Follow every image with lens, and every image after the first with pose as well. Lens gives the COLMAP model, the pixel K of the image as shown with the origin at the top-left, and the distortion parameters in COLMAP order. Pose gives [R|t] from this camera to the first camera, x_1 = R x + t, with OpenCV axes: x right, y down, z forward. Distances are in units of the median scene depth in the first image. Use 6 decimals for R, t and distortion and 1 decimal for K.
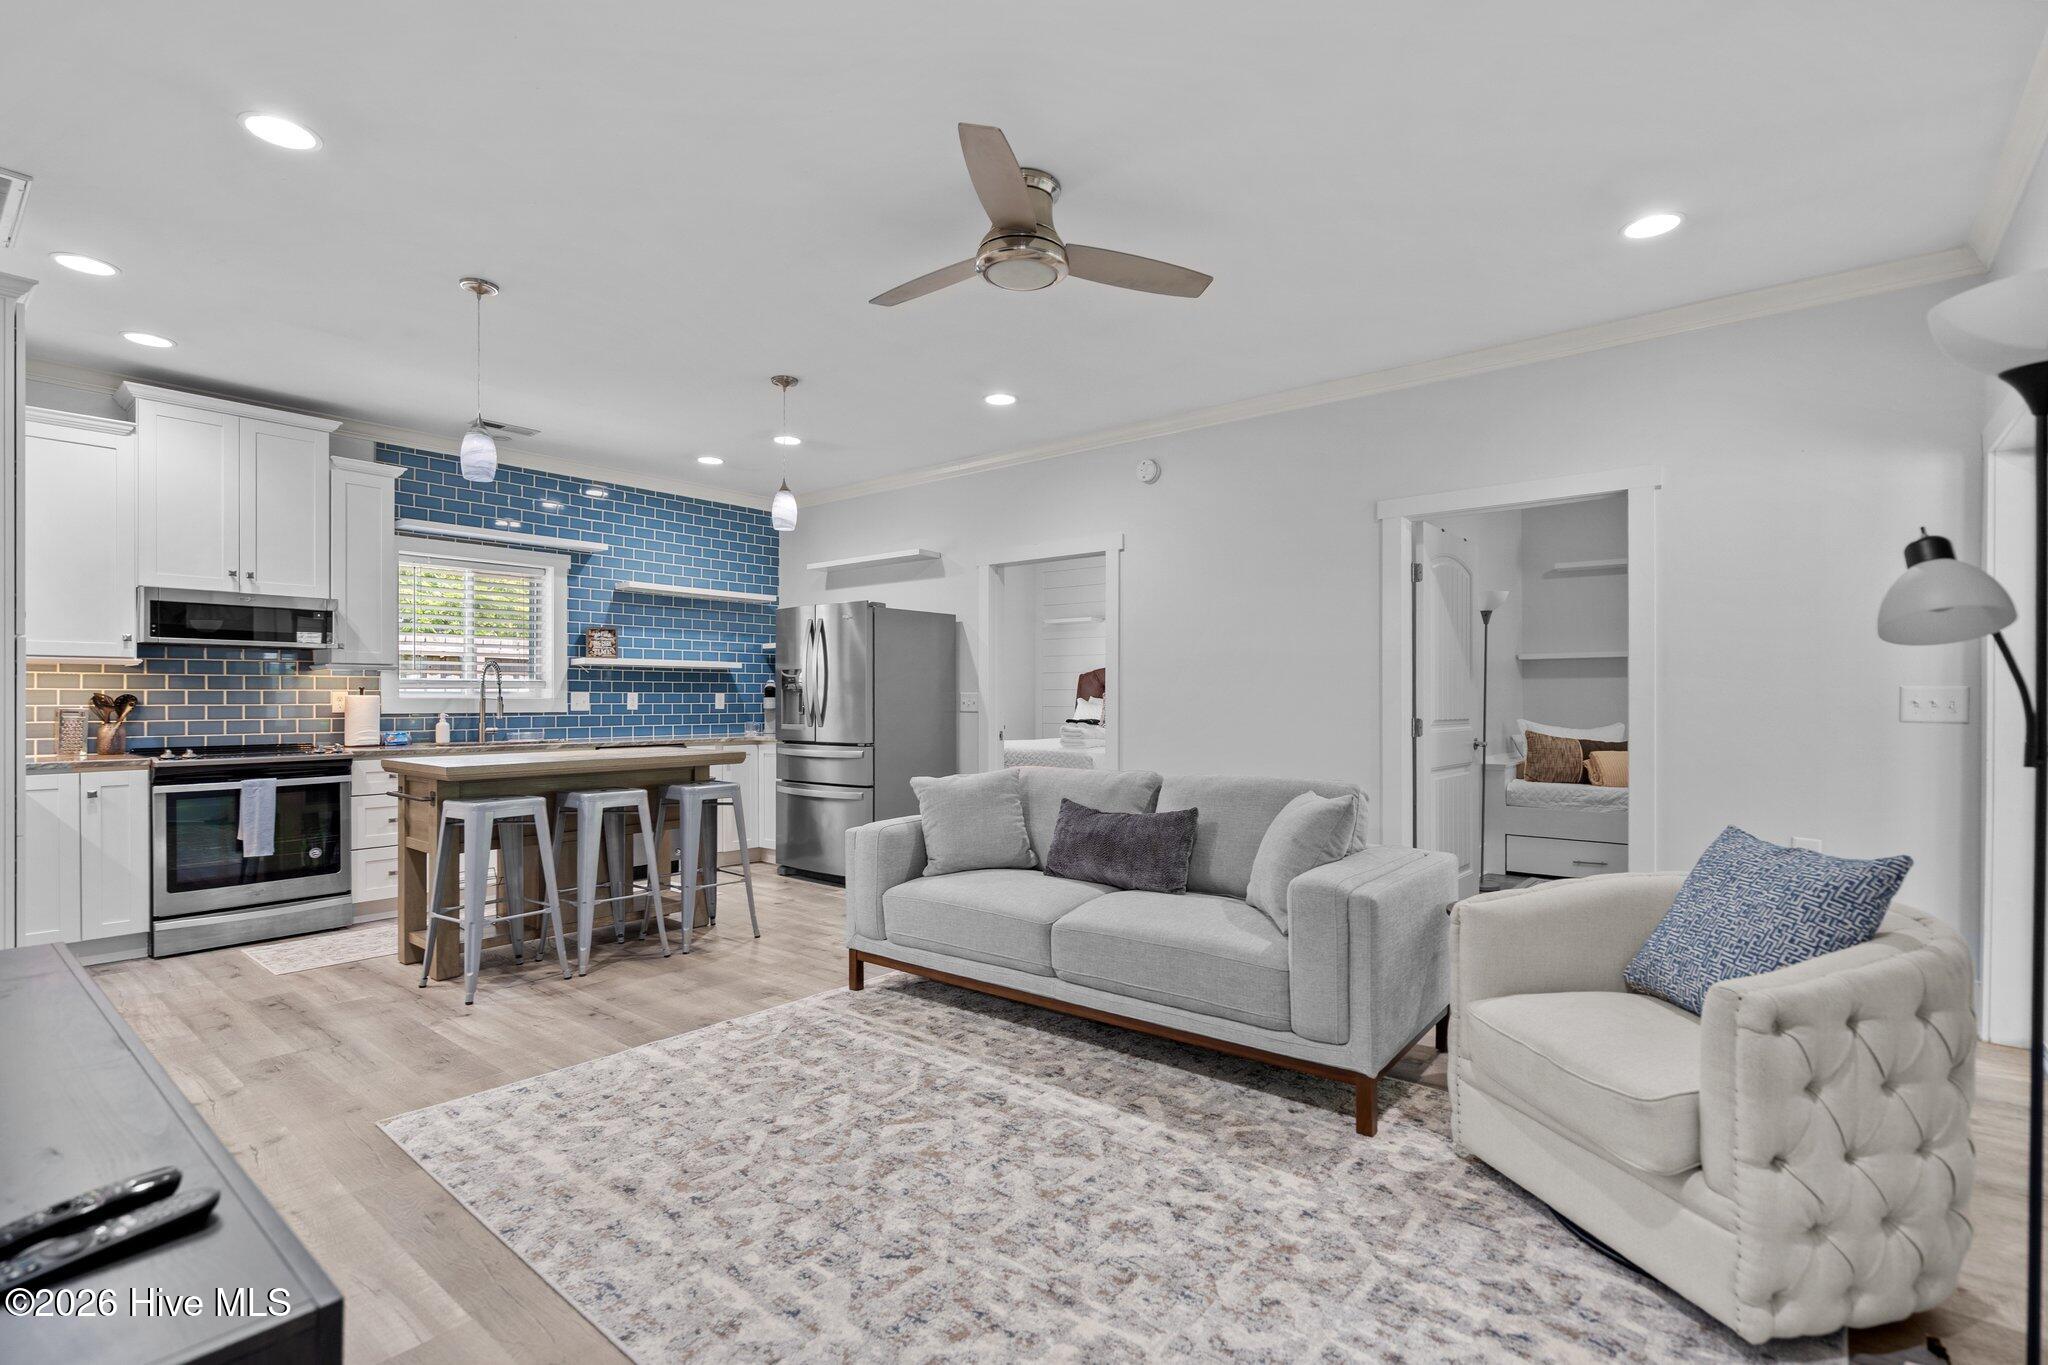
lens RADIAL K [[965.5, 0, 1027.6], [0, 965.5, 696.2], [0, 0, 1]] dist [-0.002000, -0.000125]
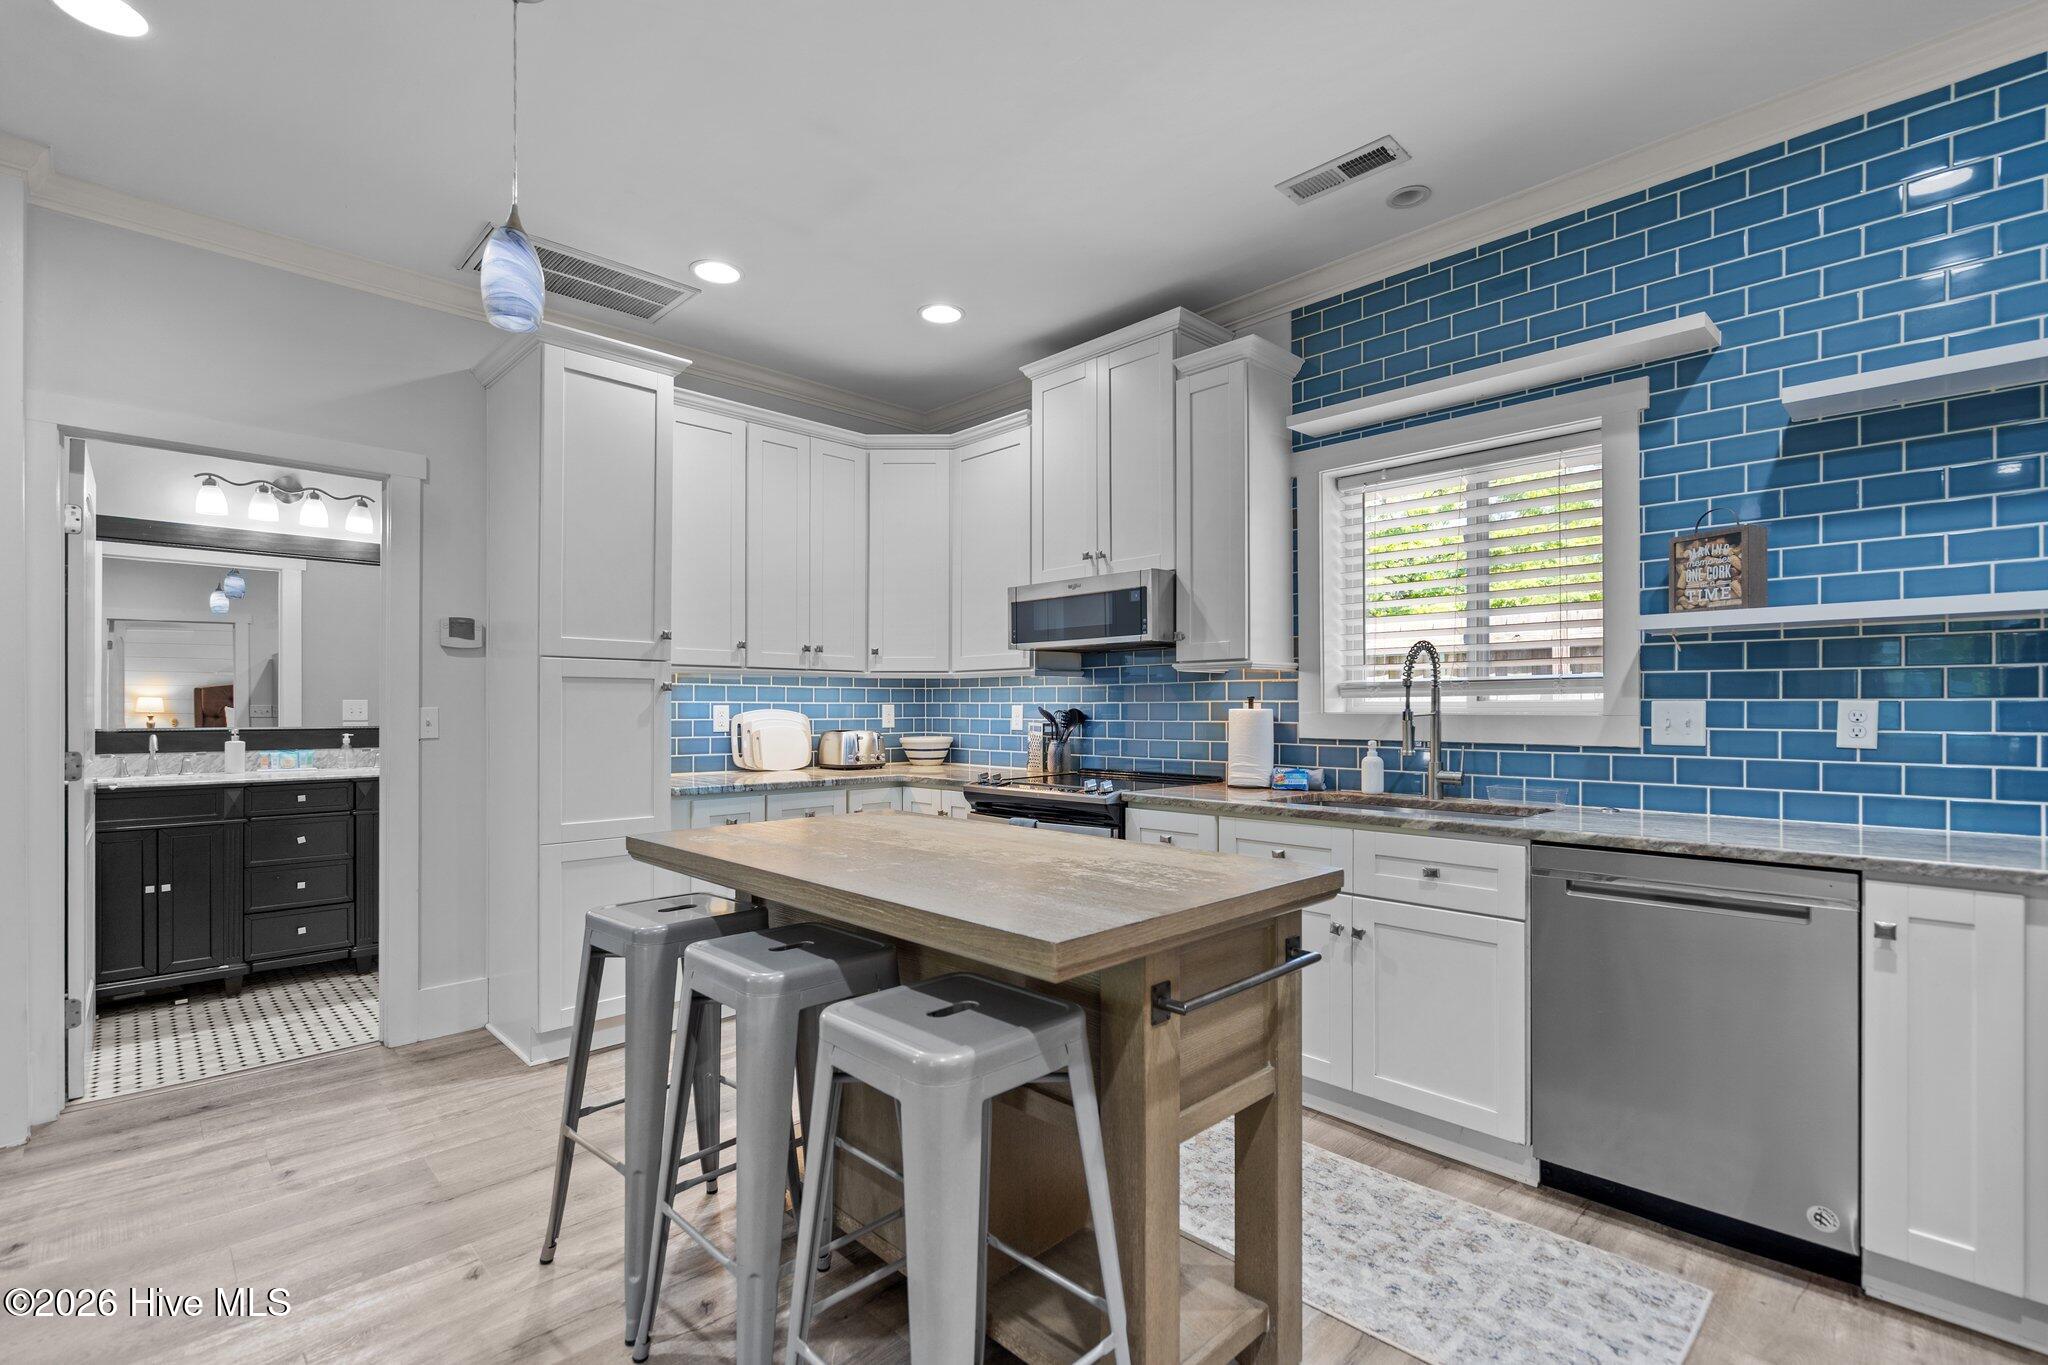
lens RADIAL K [[935.4, 0, 1012.3], [0, 935.4, 704.1], [0, 0, 1]] dist [-0.001438, 0.000474]
pose [[-0.114598, -0.002995, -0.993407, -0.037001], [0.003441, 0.999988, -0.003412, -0.002066], [0.993406, -0.003809, -0.114587, 0.772794]]
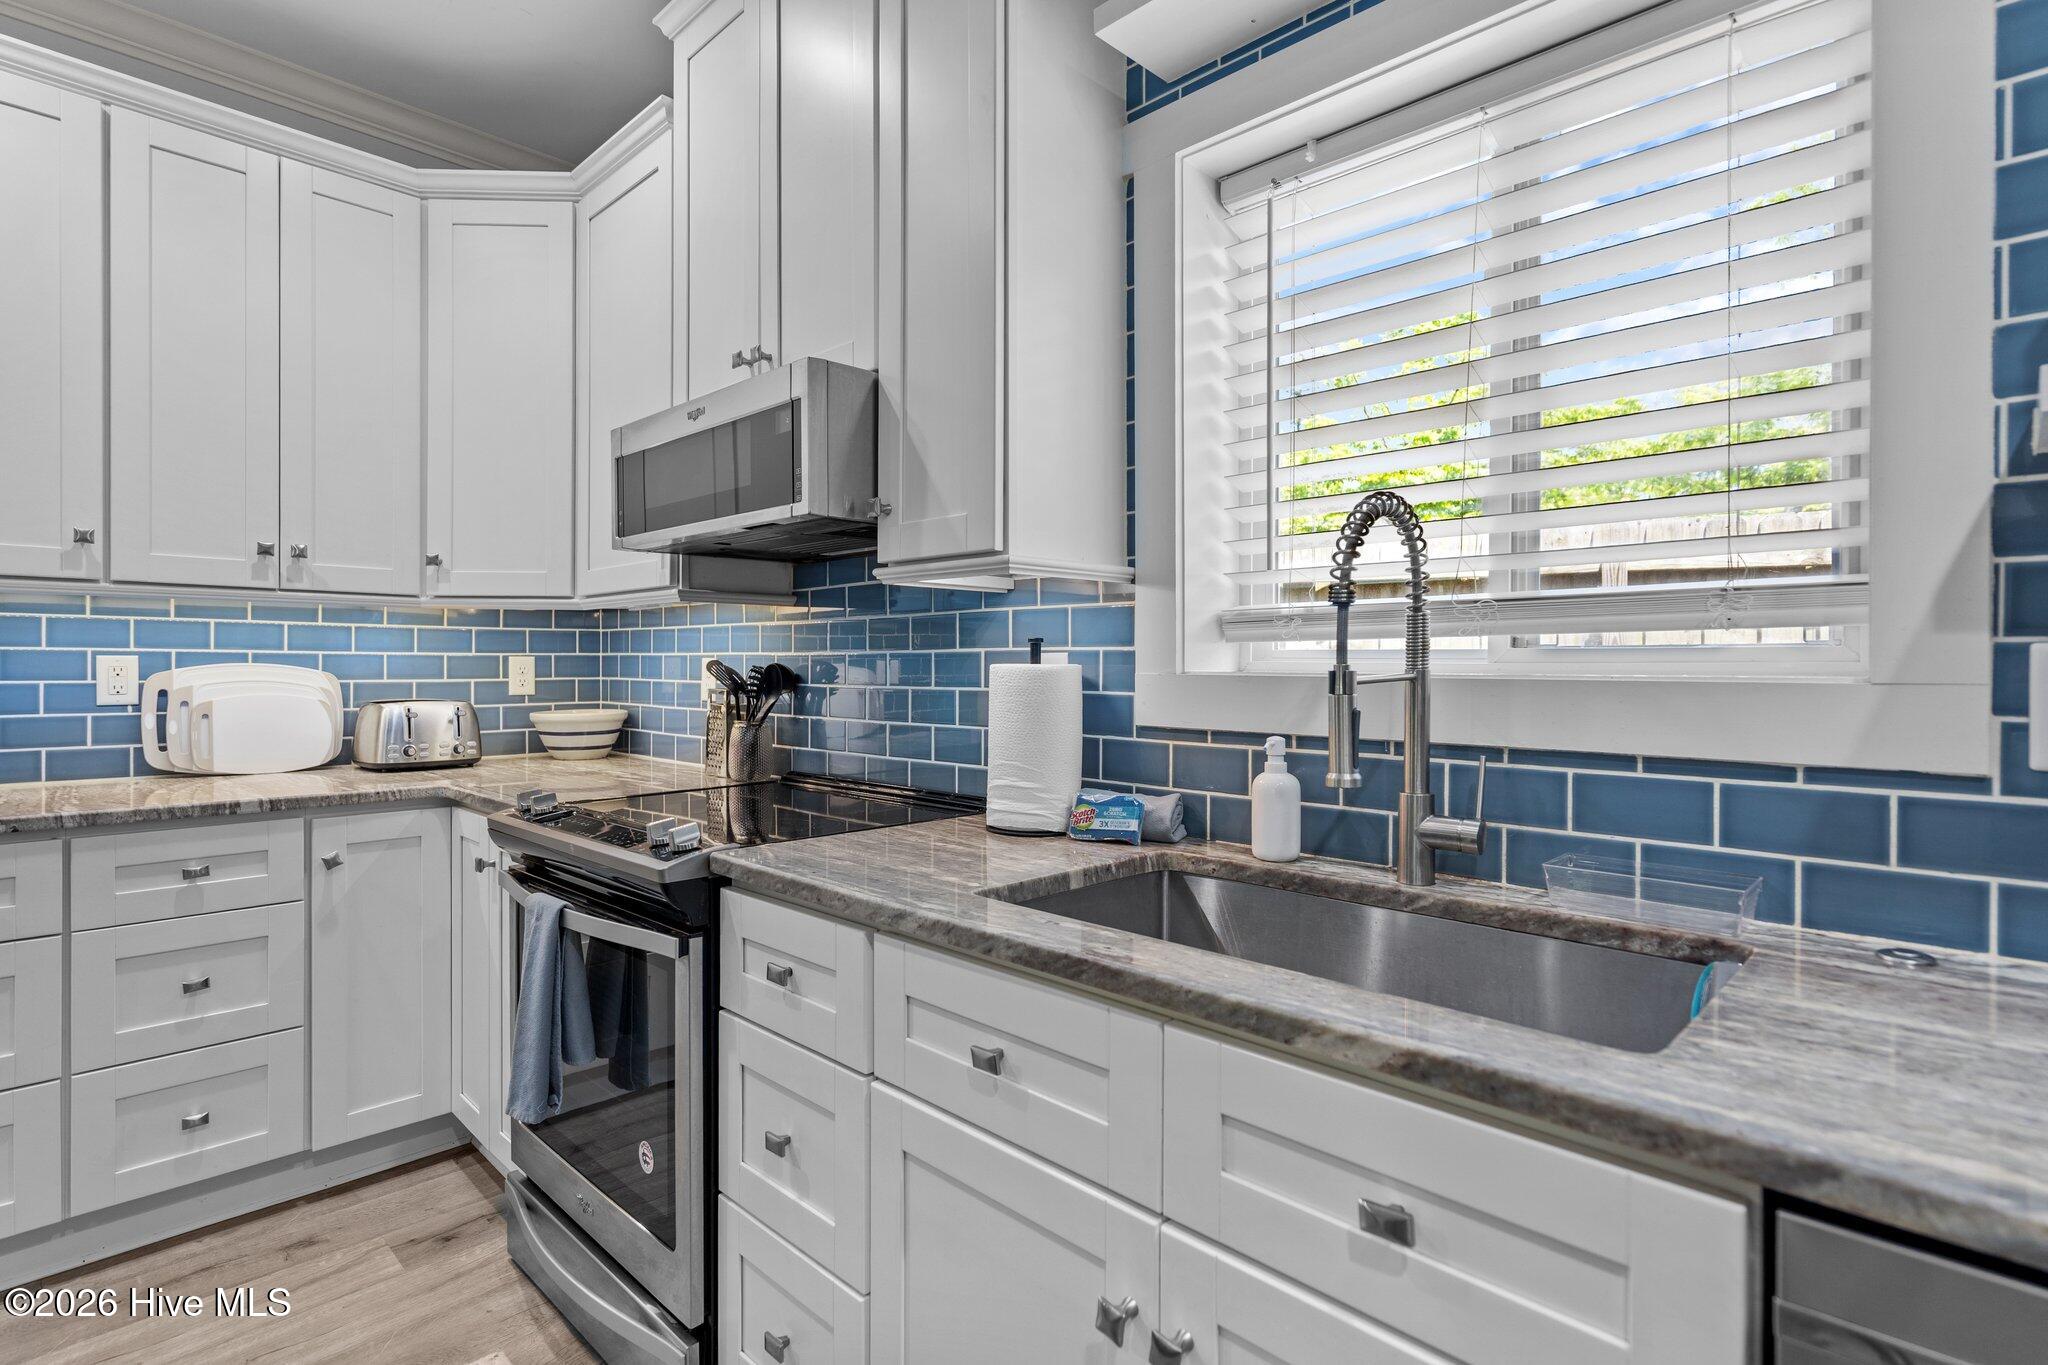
lens RADIAL K [[1002.7, 0, 1018.1], [0, 1002.7, 669.2], [0, 0, 1]] dist [0.006567, -0.000131]
pose [[-0.079860, 0.005359, -0.996792, -0.314268], [0.000632, 0.999986, 0.005326, -0.000761], [0.996806, -0.000205, -0.079862, 0.864625]]
